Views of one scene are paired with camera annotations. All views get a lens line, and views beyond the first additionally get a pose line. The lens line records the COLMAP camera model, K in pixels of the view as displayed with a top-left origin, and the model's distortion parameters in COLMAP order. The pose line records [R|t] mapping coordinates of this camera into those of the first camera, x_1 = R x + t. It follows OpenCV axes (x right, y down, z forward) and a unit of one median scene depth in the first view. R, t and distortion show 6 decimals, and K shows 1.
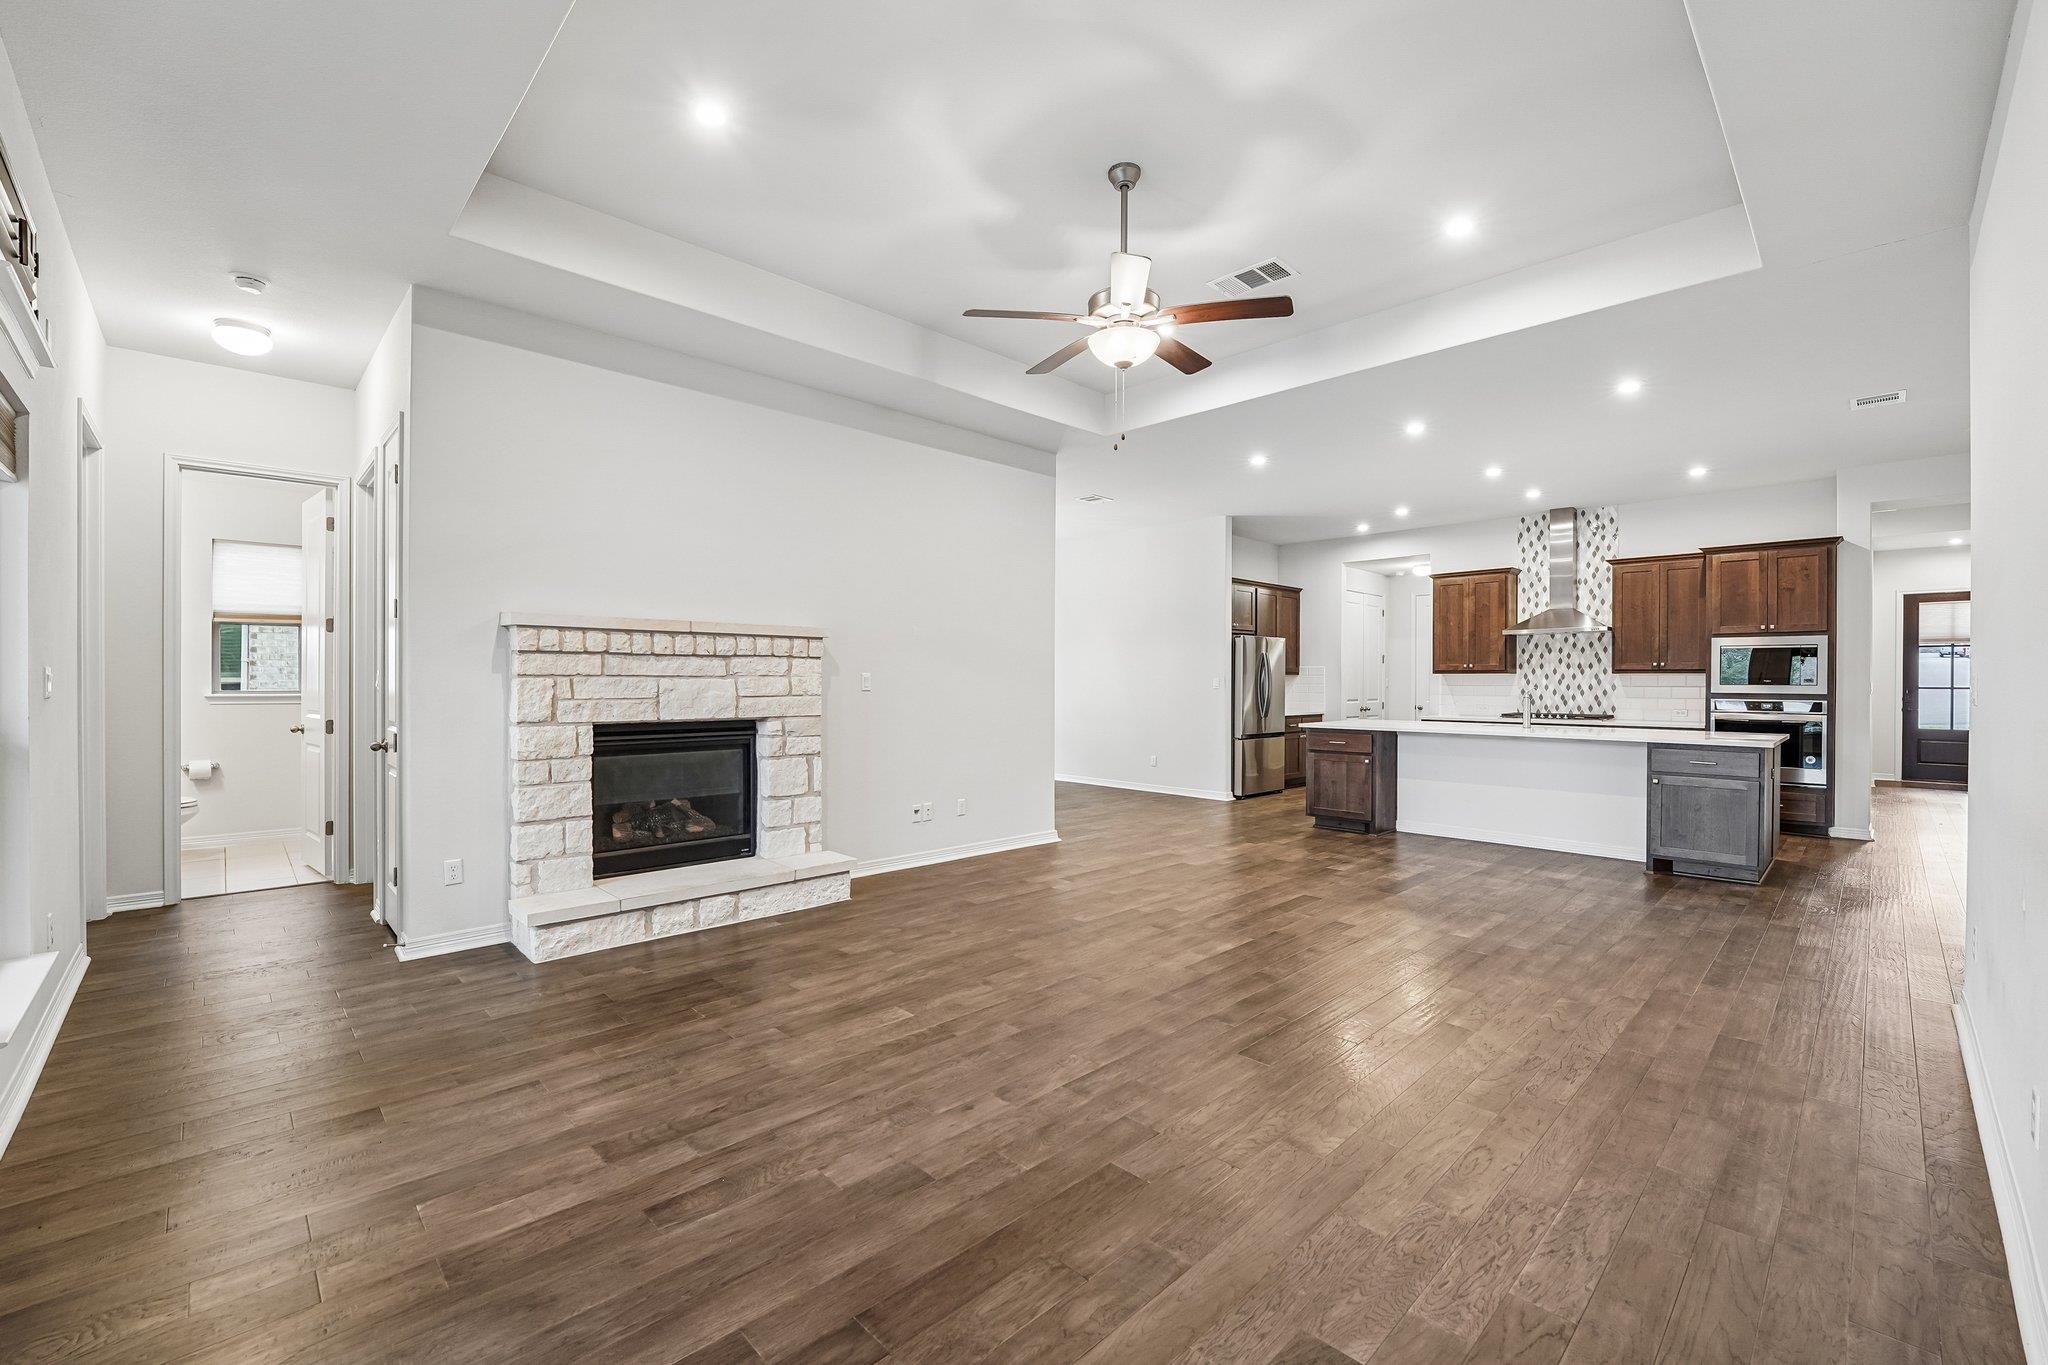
lens RADIAL K [[841.3, 0, 1007.9], [0, 841.3, 683.8], [0, 0, 1]] dist [-0.020663, 0.001191]
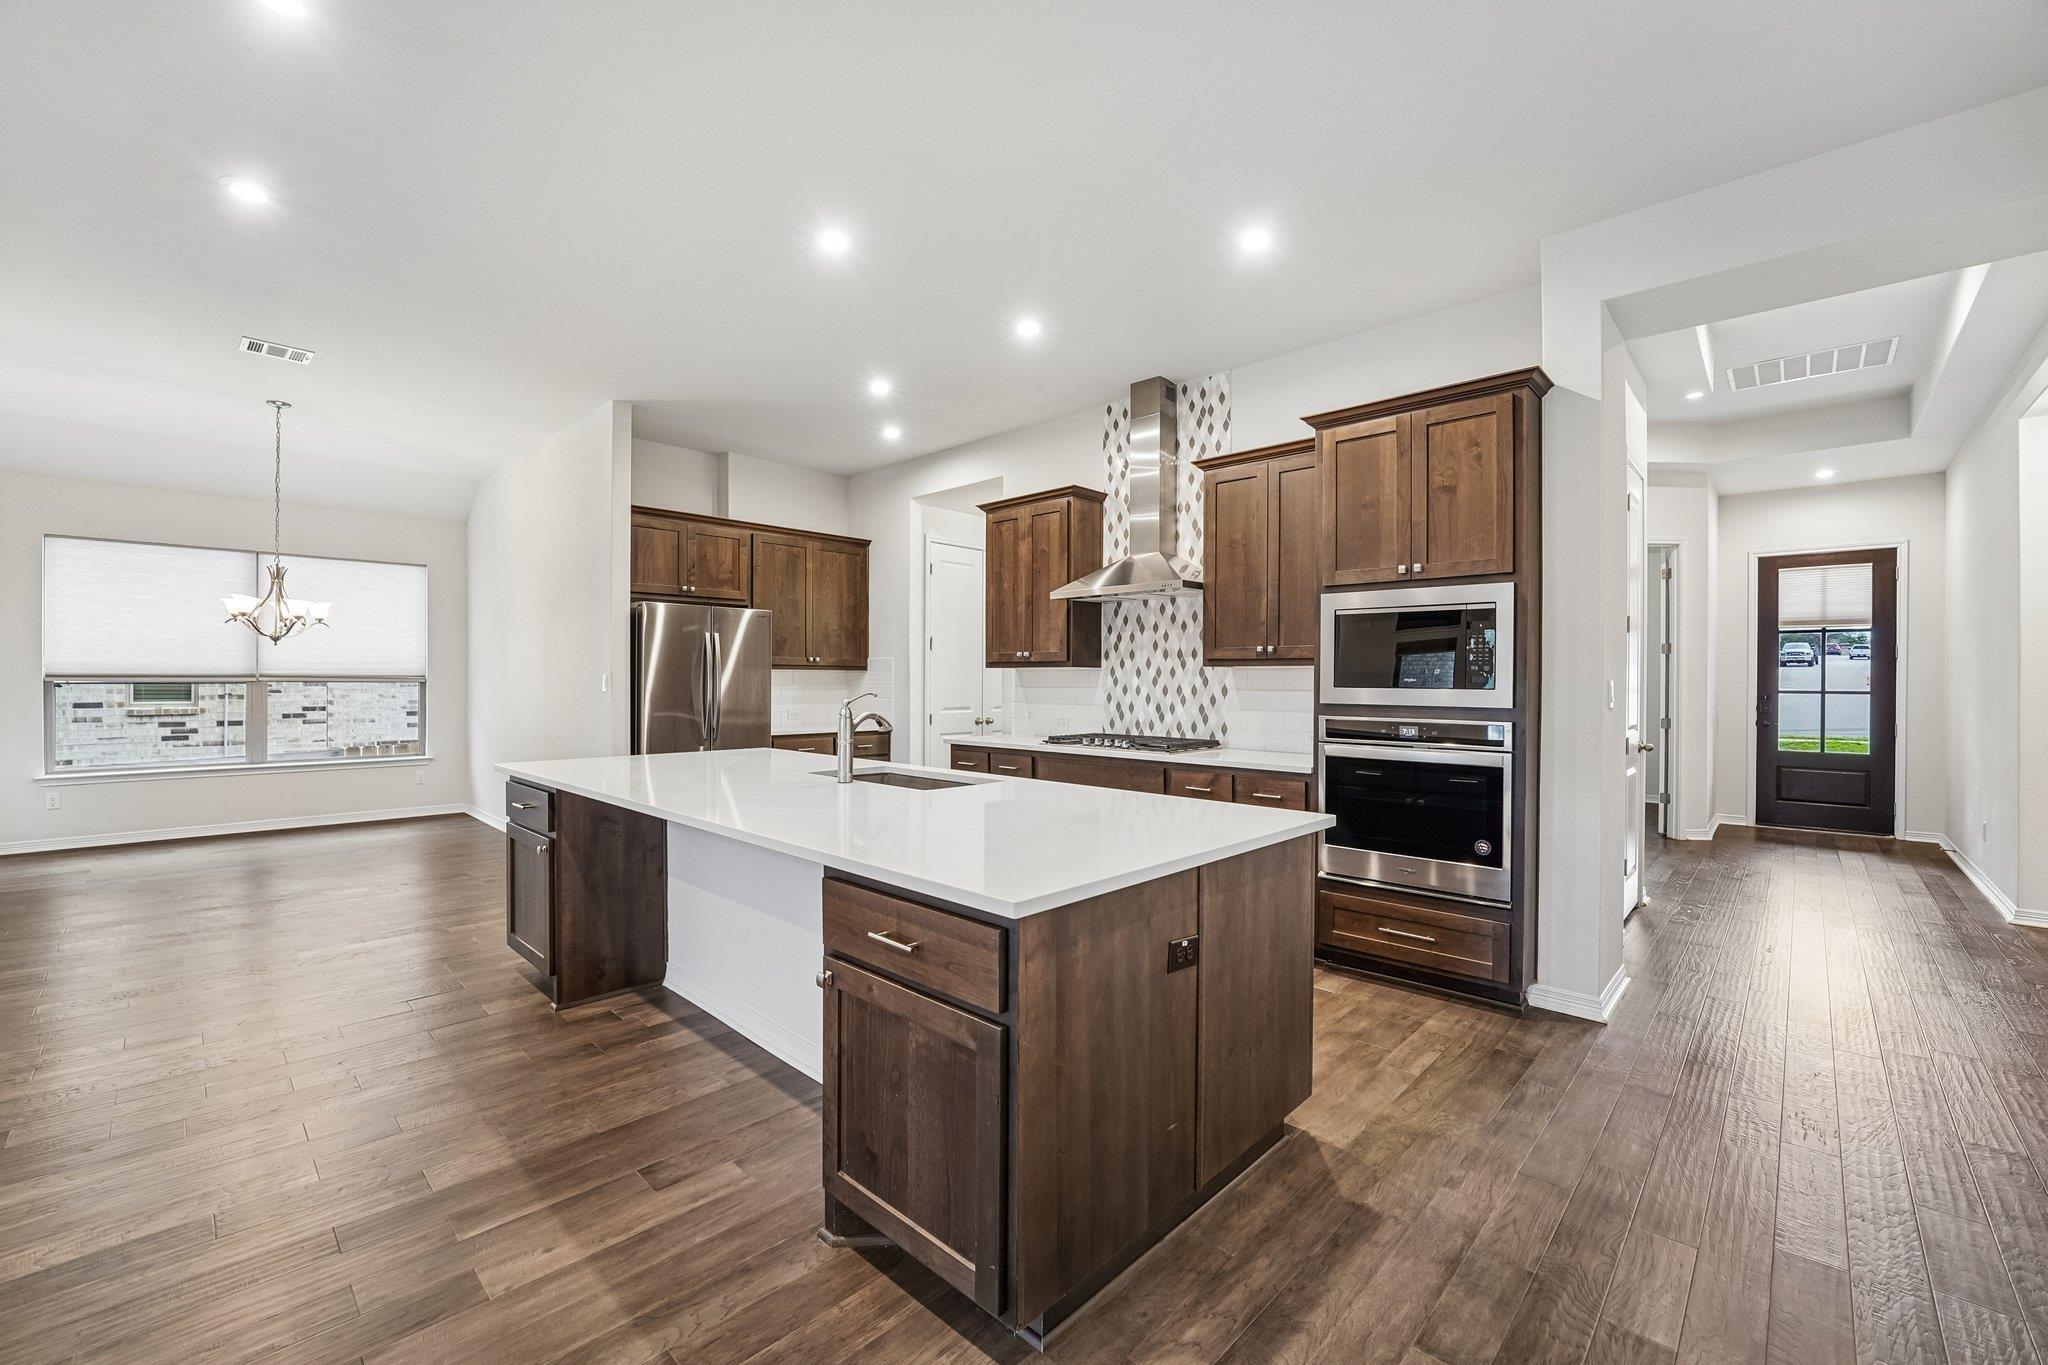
lens RADIAL K [[841.3, 0, 996.7], [0, 841.3, 684.6], [0, 0, 1]] dist [-0.020663, 0.001191]
pose [[0.999003, 0.002339, 0.044579, 0.931637], [-0.002359, 0.999997, 0.000410, -0.000034], [-0.044578, -0.000515, 0.999006, 0.739870]]
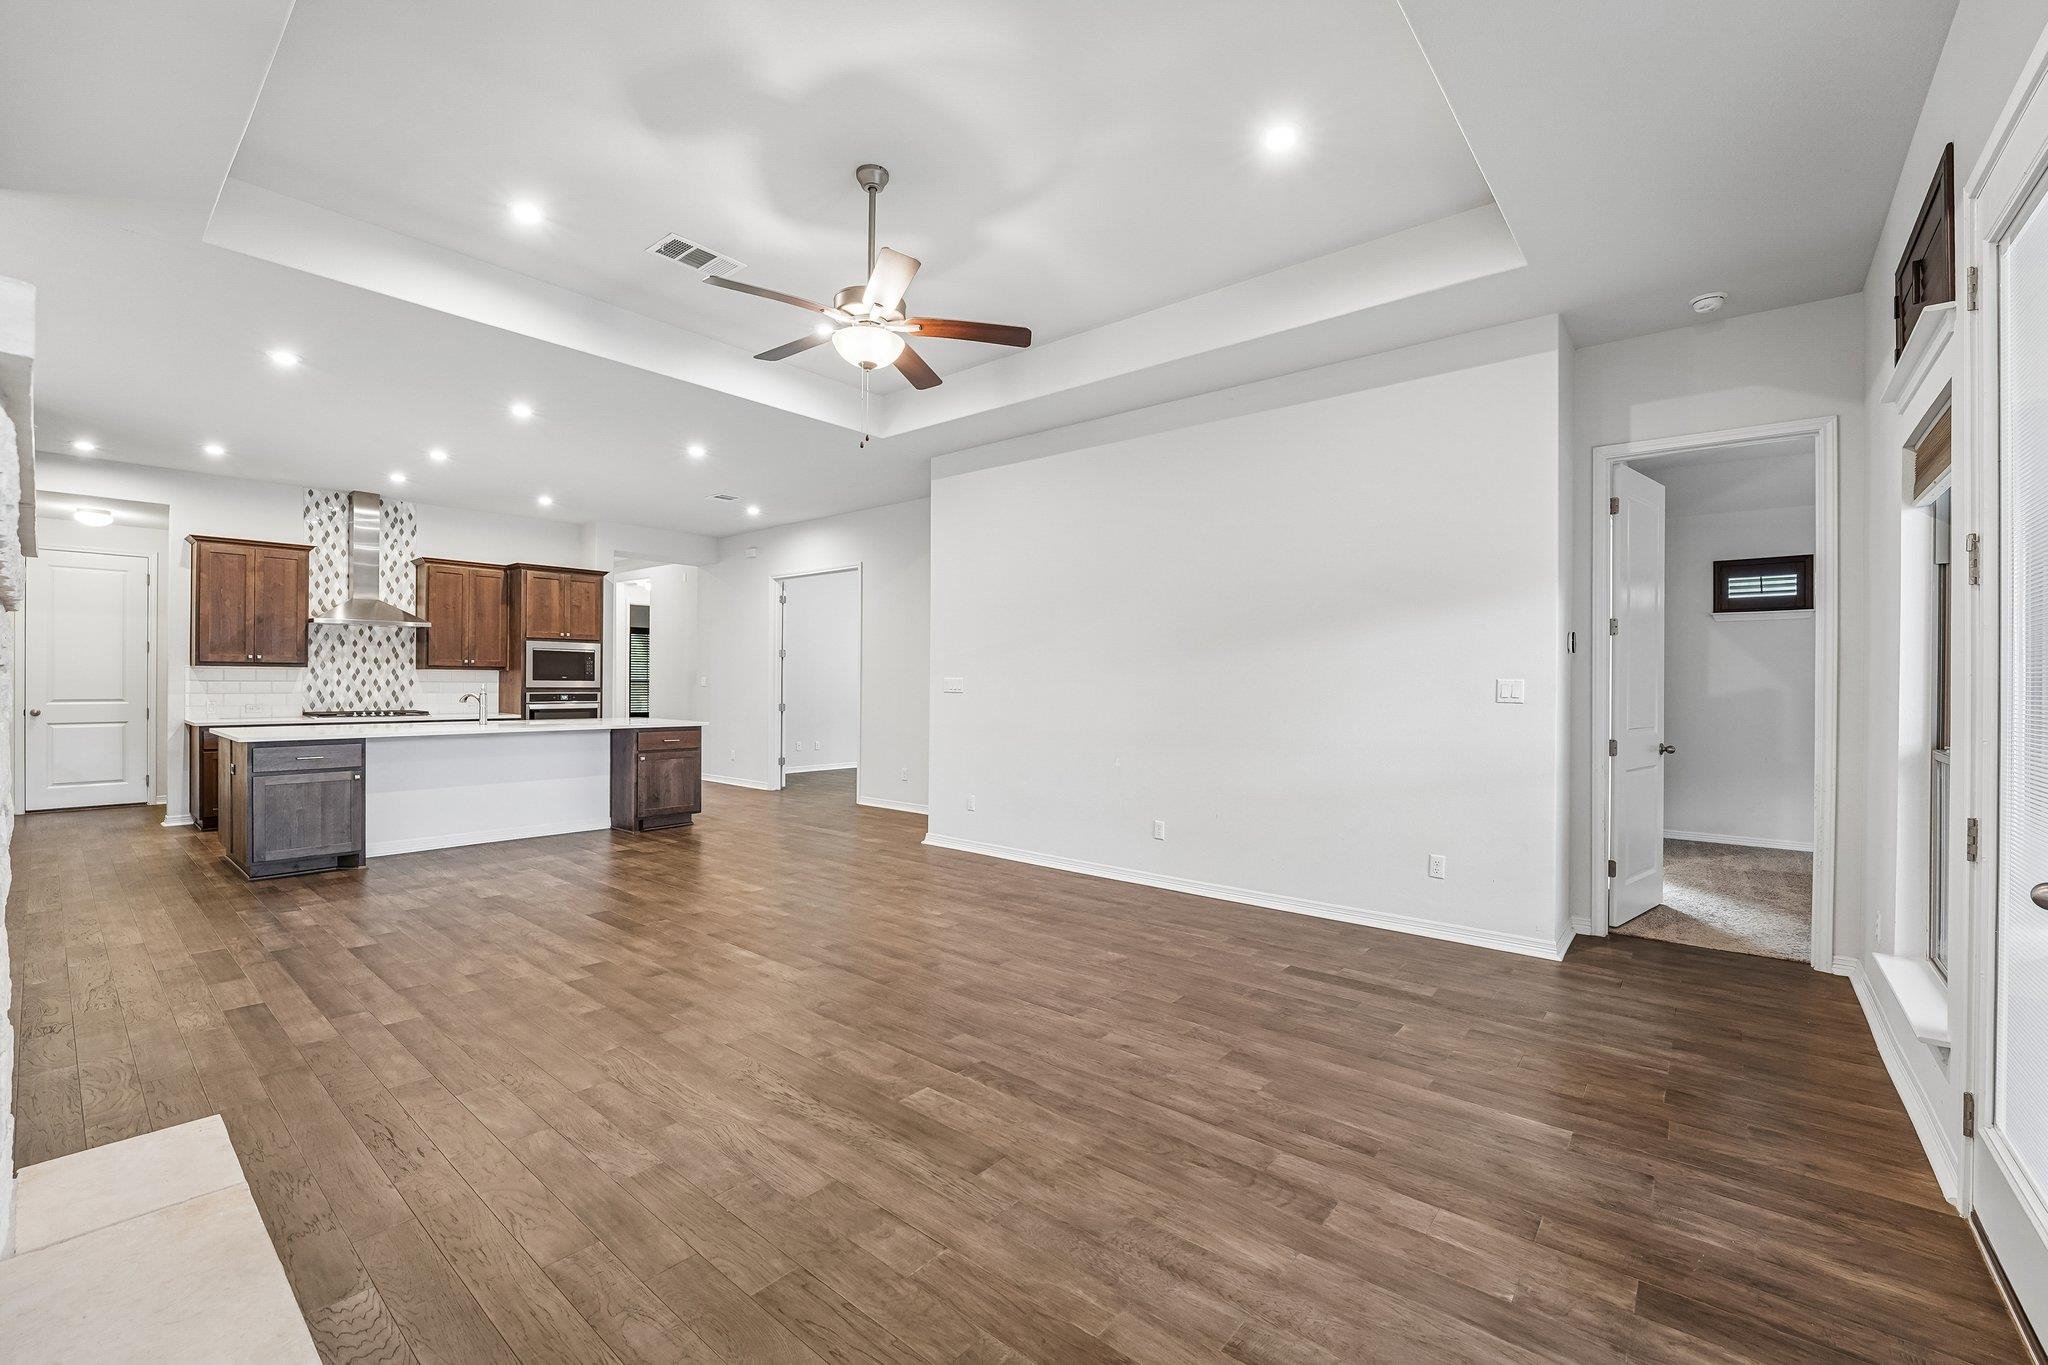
lens RADIAL K [[841.3, 0, 1017.4], [0, 841.3, 688.8], [0, 0, 1]] dist [-0.020663, 0.001191]
pose [[-0.105491, -0.011603, 0.994353, -0.602060], [-0.005127, 0.999925, 0.011124, -0.005771], [-0.994407, -0.003925, -0.105543, 0.640000]]
